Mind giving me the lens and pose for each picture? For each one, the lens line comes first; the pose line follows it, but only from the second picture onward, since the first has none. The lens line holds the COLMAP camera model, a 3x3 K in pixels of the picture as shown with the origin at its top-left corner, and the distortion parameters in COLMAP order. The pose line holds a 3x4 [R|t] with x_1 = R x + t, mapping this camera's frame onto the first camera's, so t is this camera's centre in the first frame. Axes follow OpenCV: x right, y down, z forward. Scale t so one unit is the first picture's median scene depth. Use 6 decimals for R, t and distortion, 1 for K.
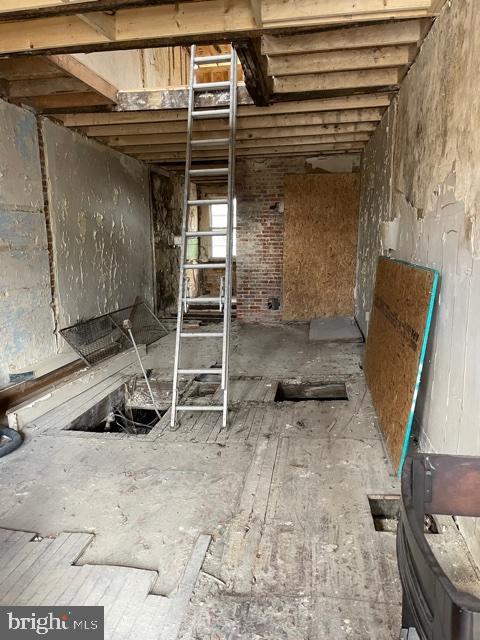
lens RADIAL K [[471.2, 0, 239.6], [0, 471.2, 320.8], [0, 0, 1]] dist [0.059990, -0.075040]
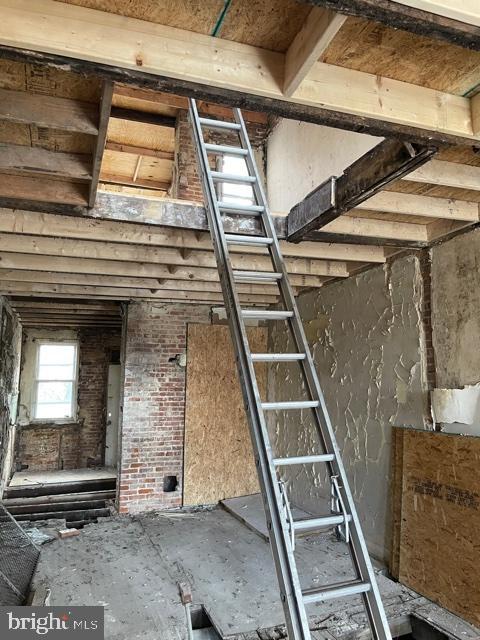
lens RADIAL K [[471.2, 0, 235.4], [0, 471.2, 310.3], [0, 0, 1]] dist [0.059990, -0.075040]
pose [[0.879766, 0.083099, 0.468088, -0.225072], [0.075209, 0.947878, -0.309629, -0.057893], [-0.469421, 0.307606, 0.827661, 0.237735]]
